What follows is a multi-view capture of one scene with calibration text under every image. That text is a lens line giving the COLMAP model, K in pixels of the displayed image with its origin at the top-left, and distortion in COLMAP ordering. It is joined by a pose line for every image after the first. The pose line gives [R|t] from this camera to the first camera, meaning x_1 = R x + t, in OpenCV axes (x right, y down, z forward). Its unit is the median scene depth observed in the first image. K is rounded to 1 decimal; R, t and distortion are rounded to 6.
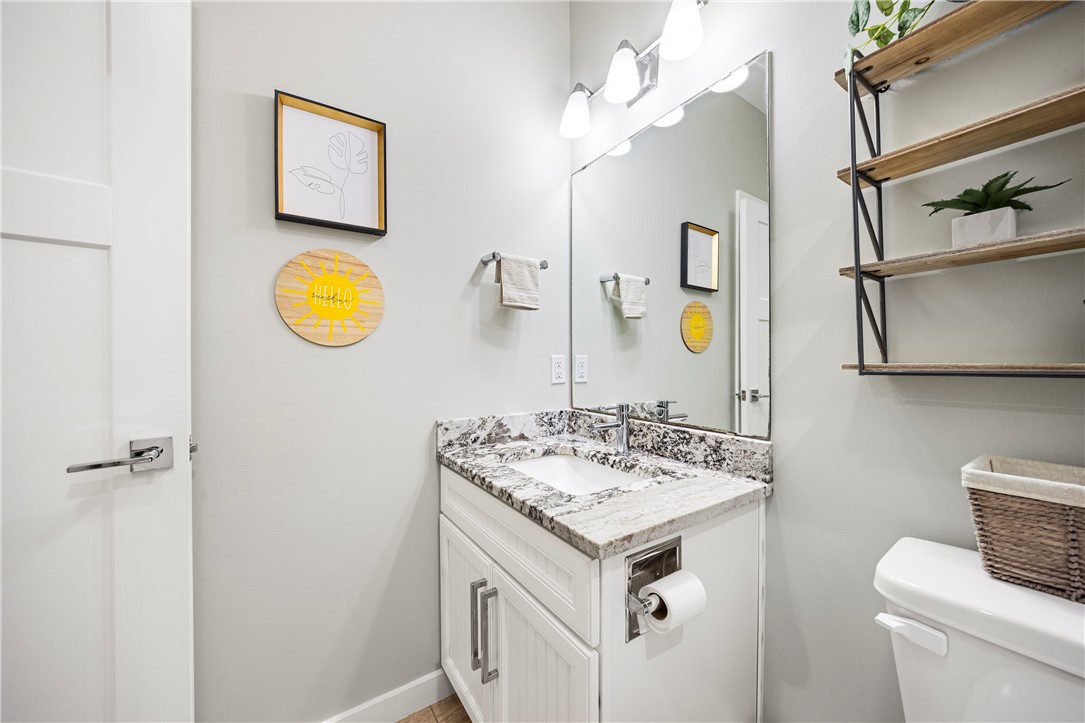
lens RADIAL K [[388.9, 0, 542.8], [0, 388.9, 363.7], [0, 0, 1]] dist [-0.001813, 0.000029]
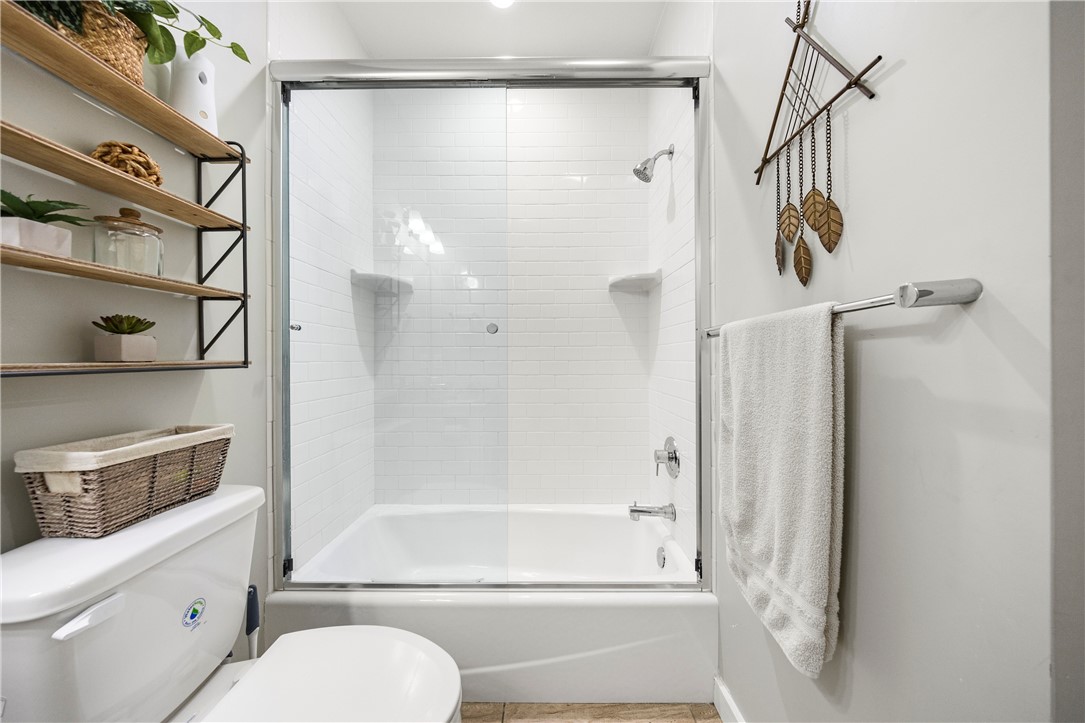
lens RADIAL K [[335.9, 0, 544.3], [0, 335.9, 357.9], [0, 0, 1]] dist [-0.000275, -0.000002]
pose [[-0.823911, 0.002951, 0.566711, -0.558363], [0.003829, 0.999993, 0.000360, -0.011919], [-0.566706, 0.002467, -0.823917, 1.010008]]
